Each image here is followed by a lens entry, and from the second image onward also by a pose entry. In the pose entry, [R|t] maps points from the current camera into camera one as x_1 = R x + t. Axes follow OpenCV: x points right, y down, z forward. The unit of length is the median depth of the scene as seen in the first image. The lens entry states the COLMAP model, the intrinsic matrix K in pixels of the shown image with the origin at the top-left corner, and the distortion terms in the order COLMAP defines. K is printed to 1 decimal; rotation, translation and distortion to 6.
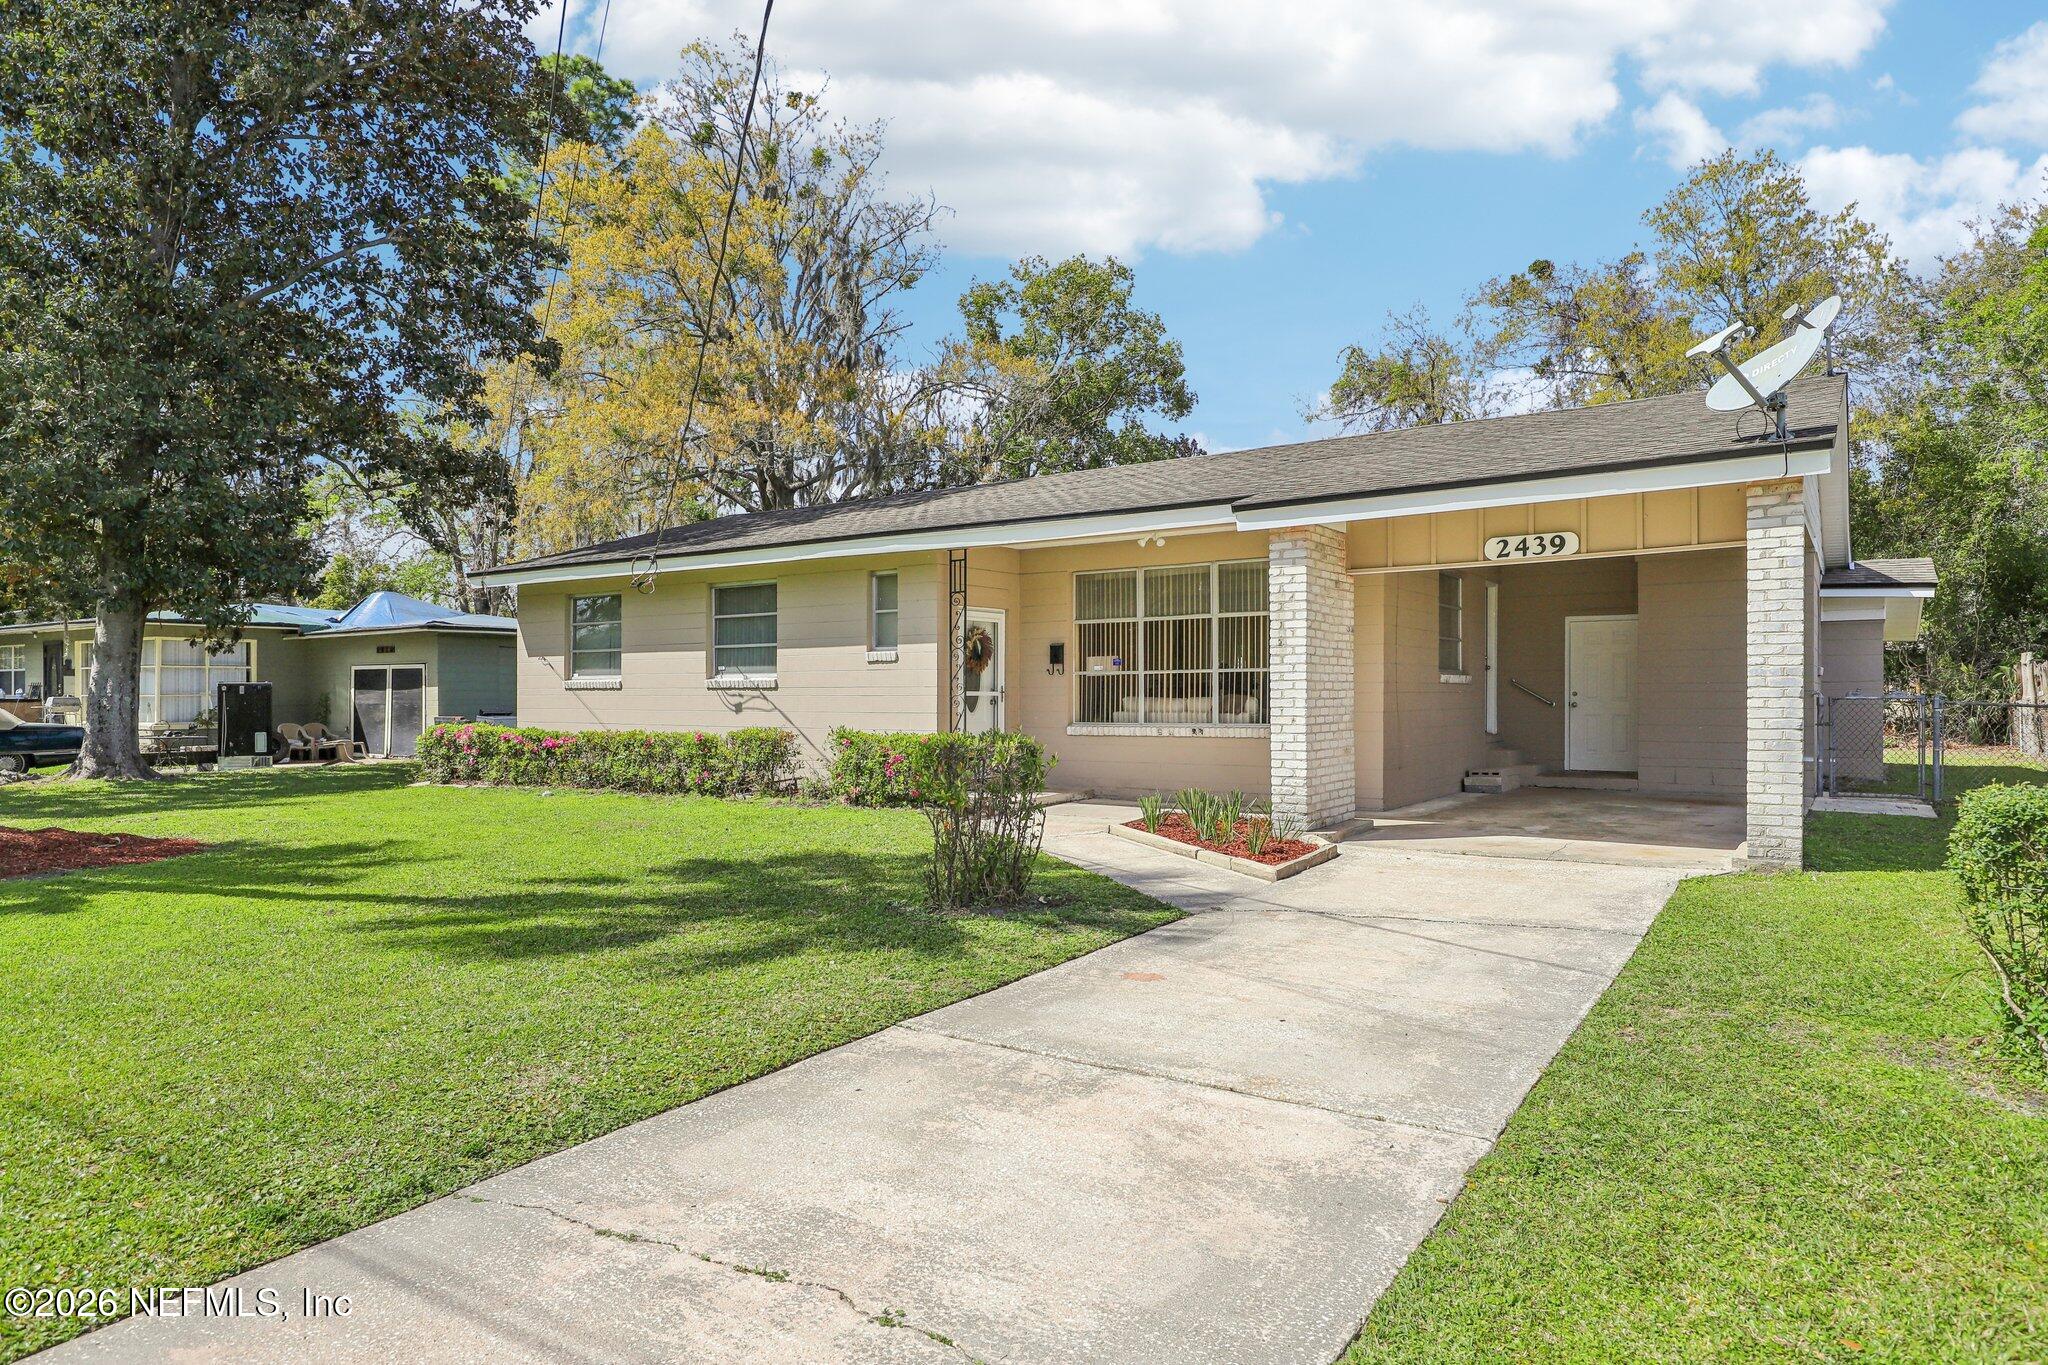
lens RADIAL K [[1176.9, 0, 1024.0], [0, 1176.9, 682.5], [0, 0, 1]] dist [0.000988, -0.000120]
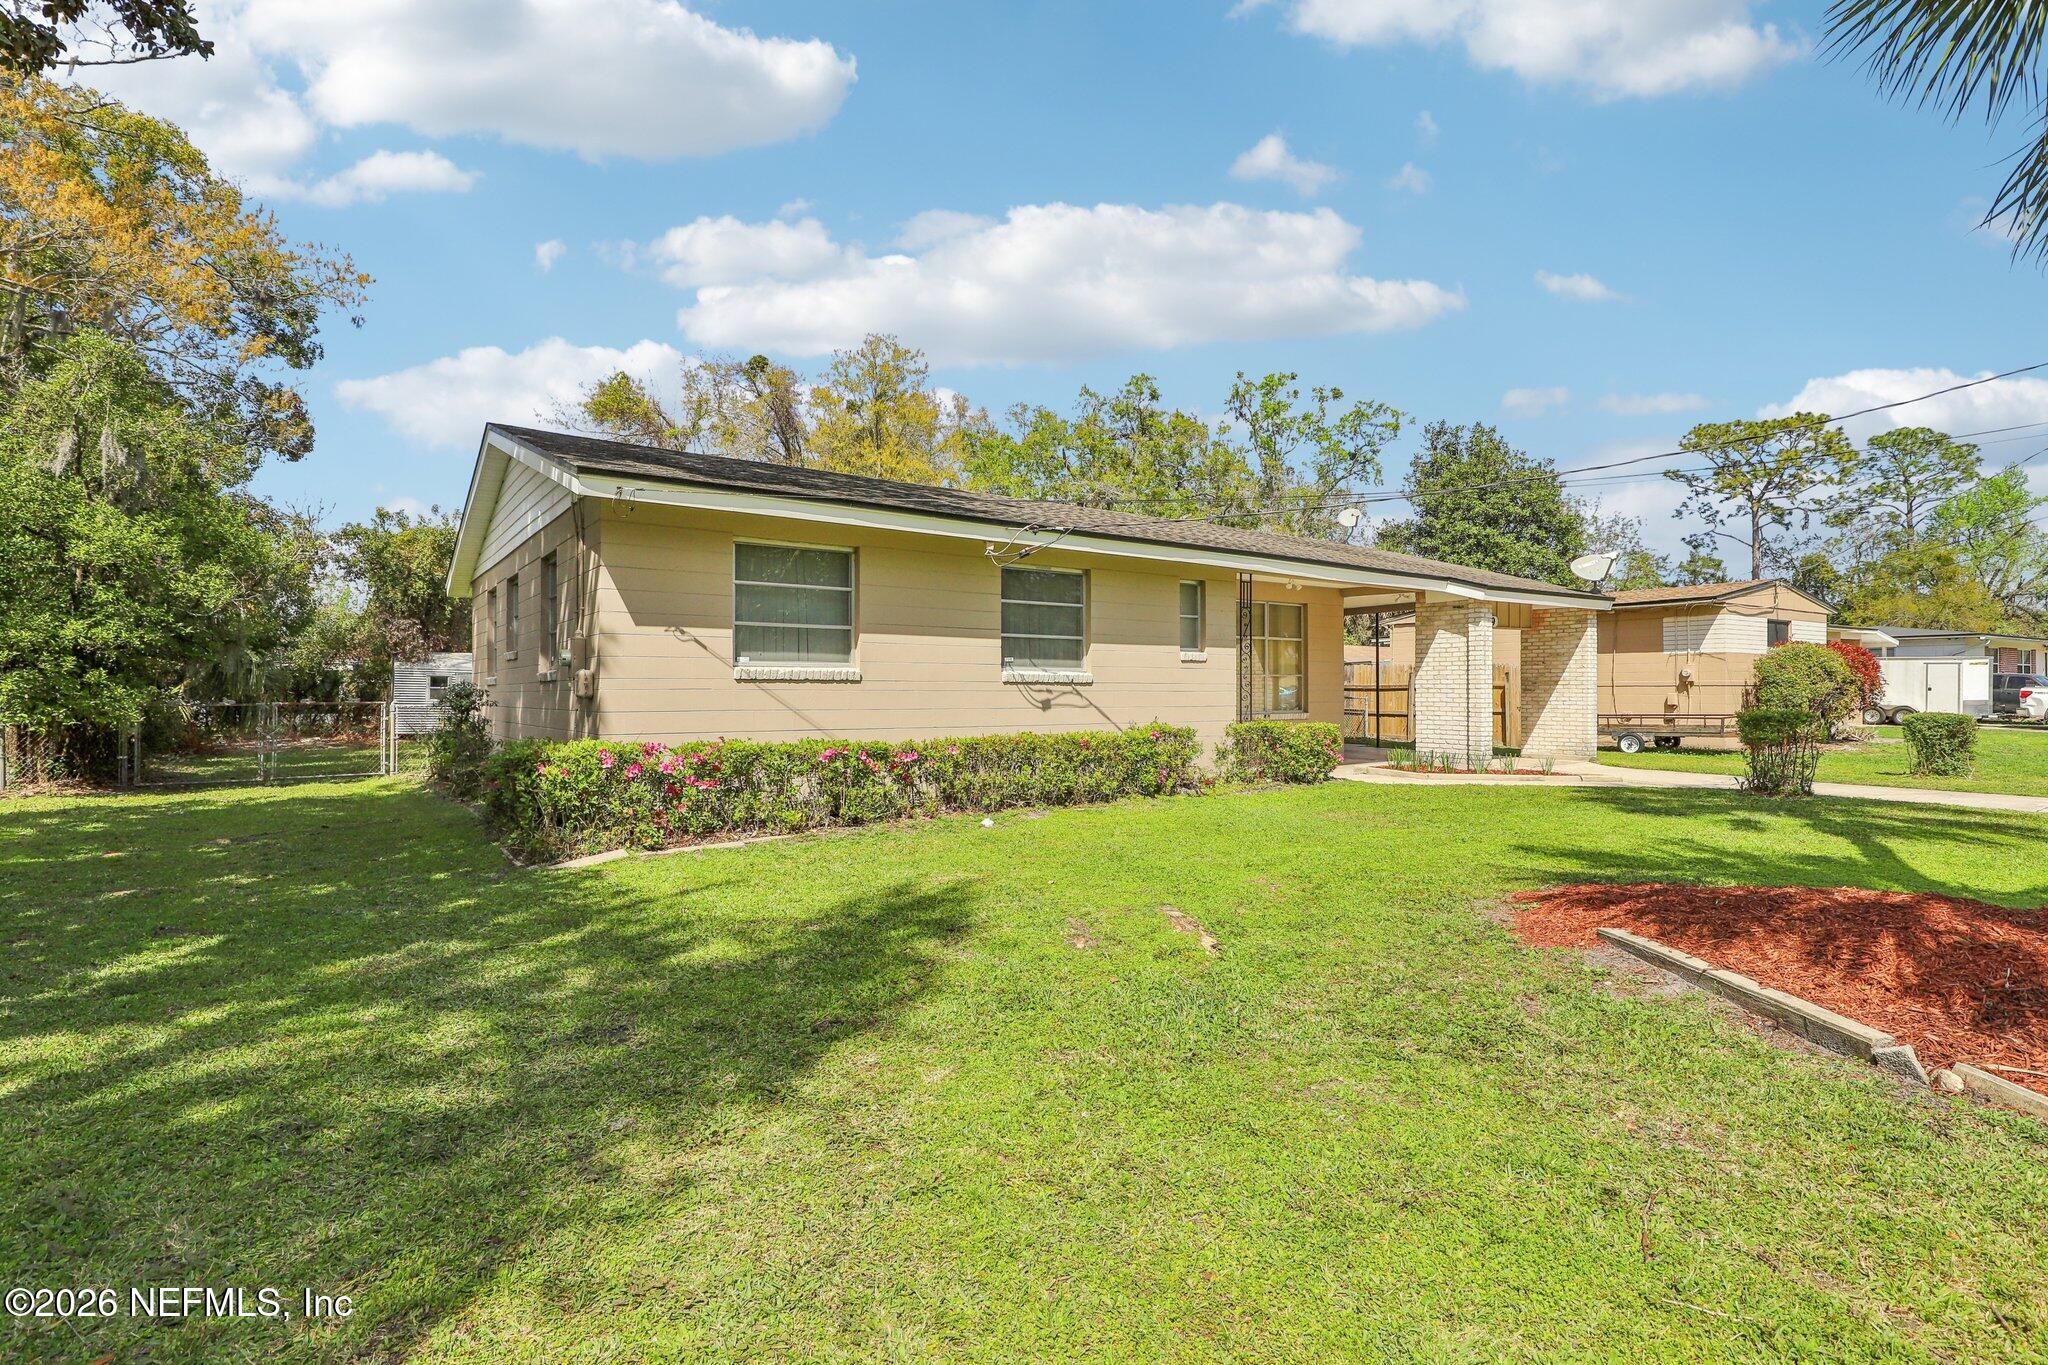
lens RADIAL K [[961.4, 0, 1024.0], [0, 961.4, 682.5], [0, 0, 1]] dist [0.004052, -0.007393]
pose [[0.348313, 0.011455, 0.937308, -1.000620], [-0.010372, 0.999911, -0.008366, 0.011461], [-0.937321, -0.006808, 0.348401, 0.799905]]
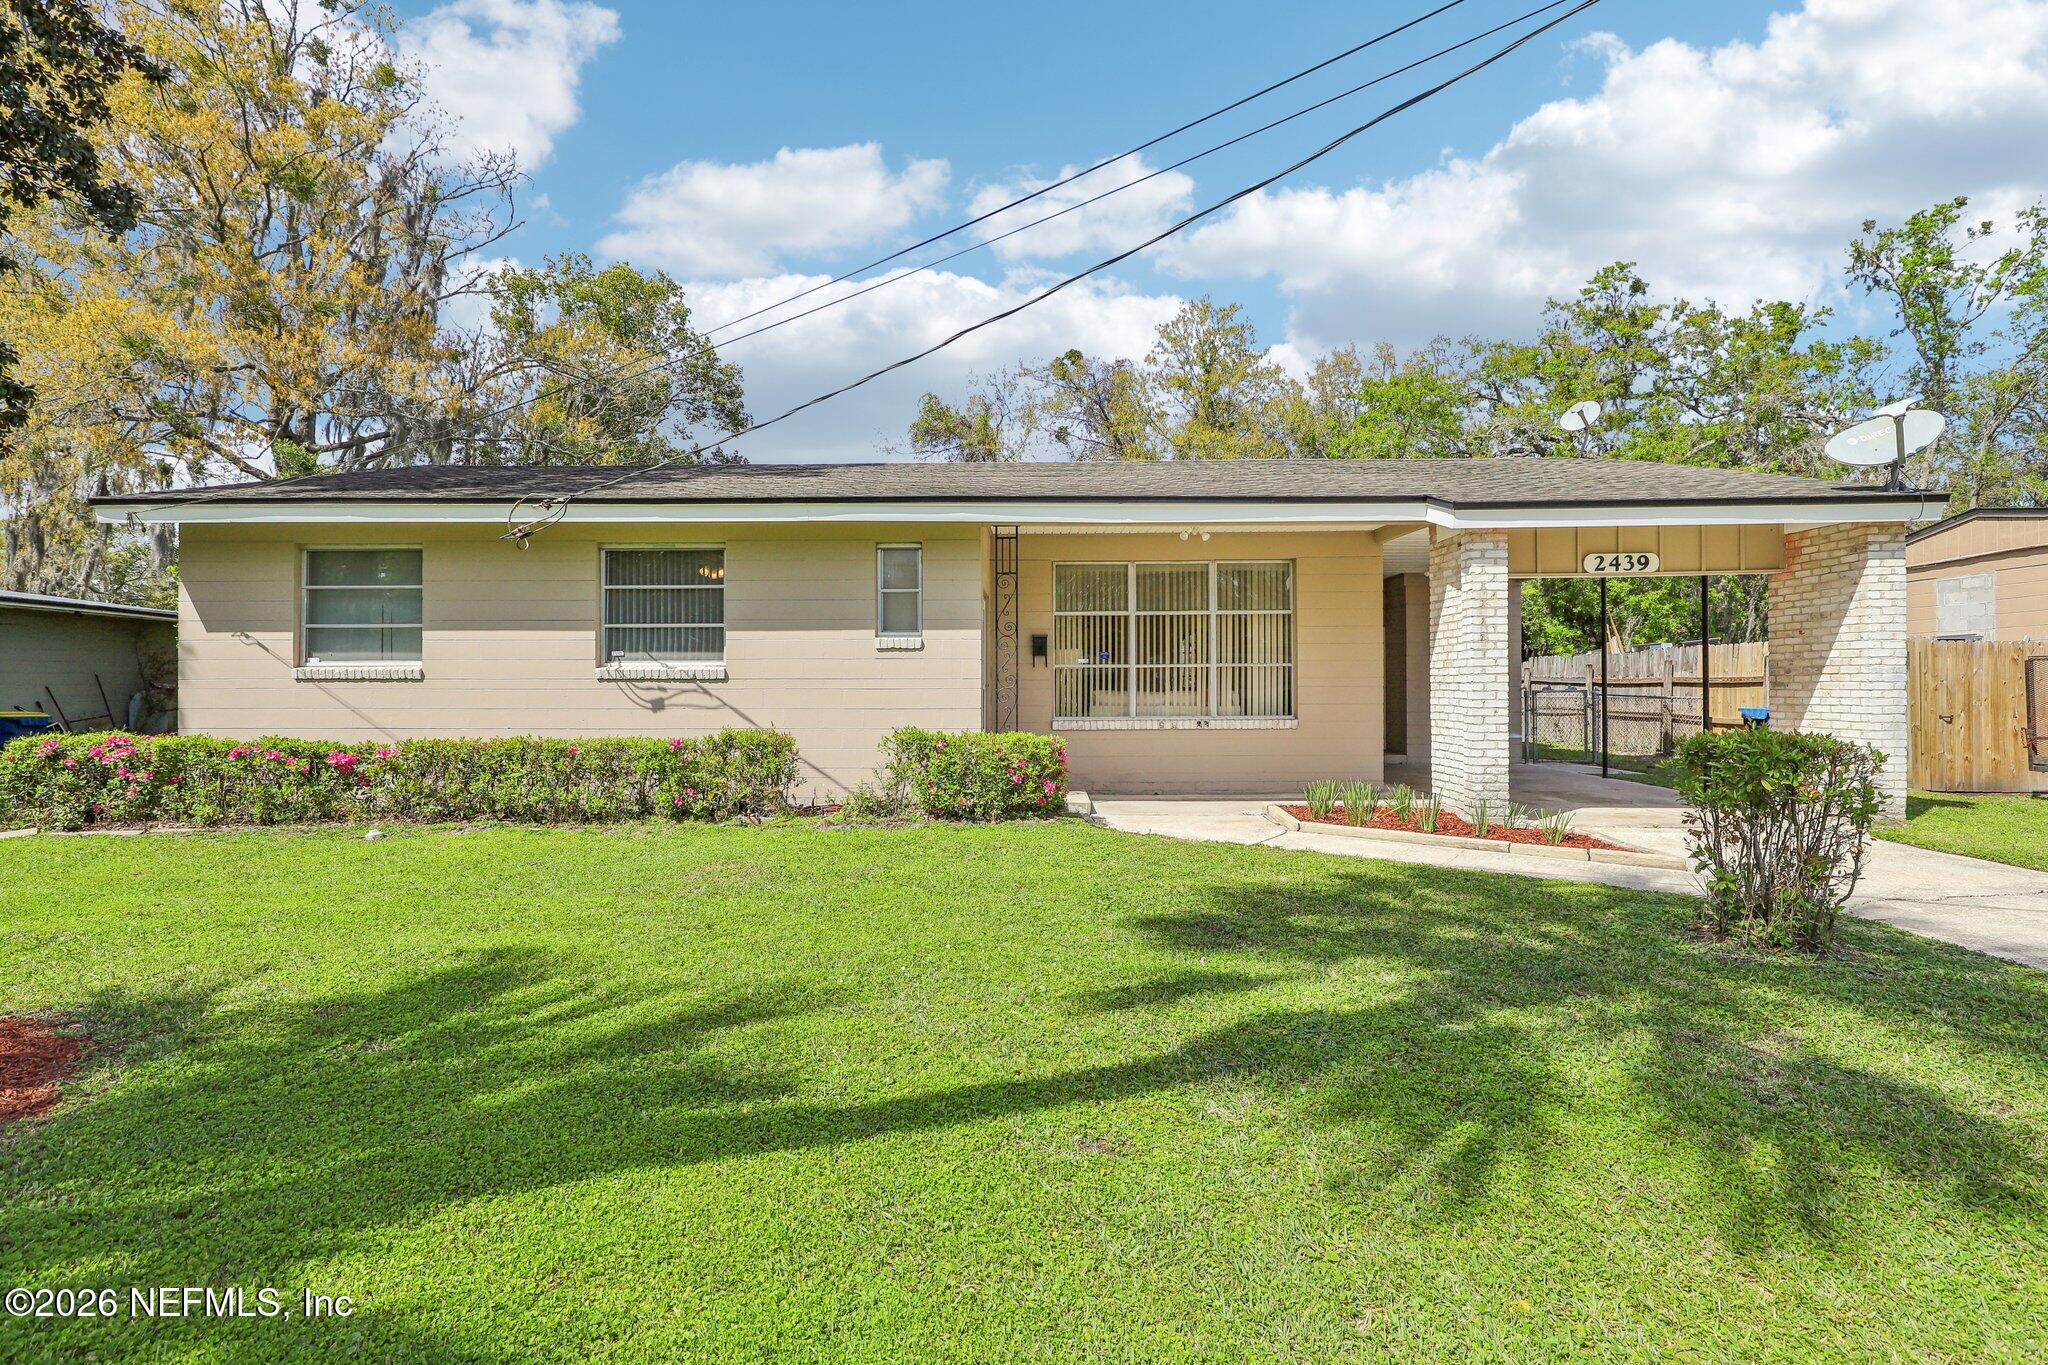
lens RADIAL K [[961.4, 0, 1024.0], [0, 961.4, 682.5], [0, 0, 1]] dist [0.004052, -0.007393]
pose [[0.836558, 0.004226, 0.547863, -0.411289], [-0.005521, 0.999985, 0.000718, 0.005174], [-0.547851, -0.003625, 0.836568, 0.351519]]
